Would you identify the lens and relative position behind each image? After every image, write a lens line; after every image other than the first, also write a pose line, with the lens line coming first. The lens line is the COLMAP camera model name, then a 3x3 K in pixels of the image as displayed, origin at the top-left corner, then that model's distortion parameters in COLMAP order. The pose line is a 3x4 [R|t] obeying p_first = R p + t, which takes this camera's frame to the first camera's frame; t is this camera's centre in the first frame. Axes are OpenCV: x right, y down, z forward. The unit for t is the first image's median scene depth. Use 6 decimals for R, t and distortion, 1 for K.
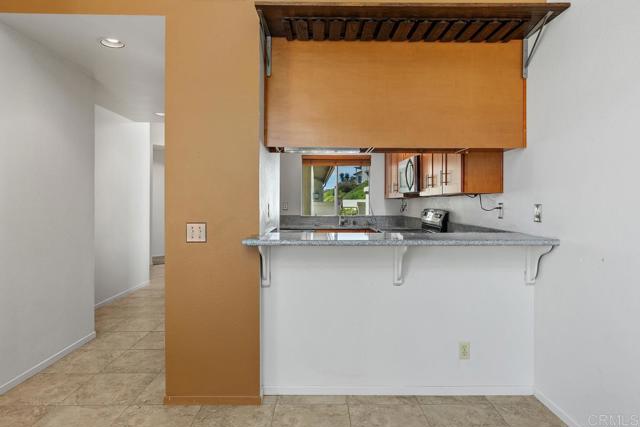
lens RADIAL K [[381.5, 0, 322.1], [0, 381.5, 202.6], [0, 0, 1]] dist [-0.007209, -0.001029]
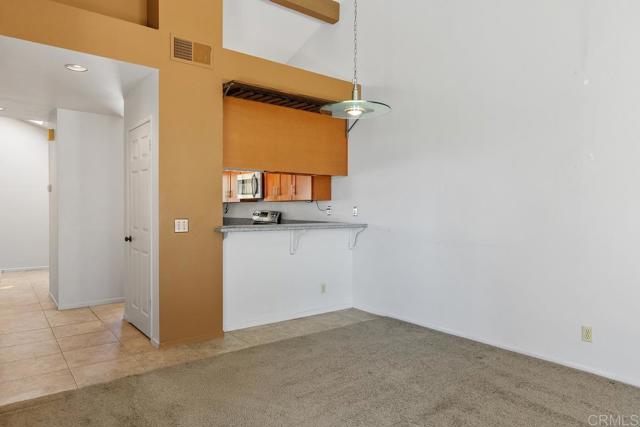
lens RADIAL K [[411.9, 0, 318.9], [0, 411.9, 214.4], [0, 0, 1]] dist [-0.002880, -0.003605]
pose [[0.795266, -0.009133, 0.606192, -0.682425], [-0.000726, 0.999871, 0.016016, 0.008109], [-0.606260, -0.013177, 0.795157, -0.438478]]
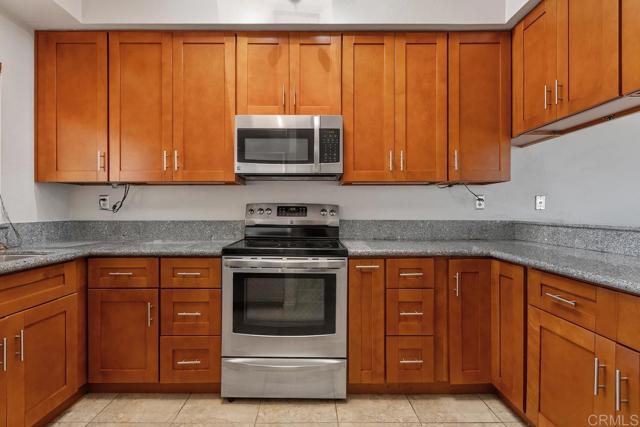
lens RADIAL K [[281.5, 0, 311.1], [0, 281.5, 210.0], [0, 0, 1]] dist [0.006679, -0.000035]
pose [[0.032458, 0.000242, 0.999473, -0.299796], [0.000575, 1.000000, -0.000261, 0.042516], [-0.999473, 0.000583, 0.032458, 1.422183]]
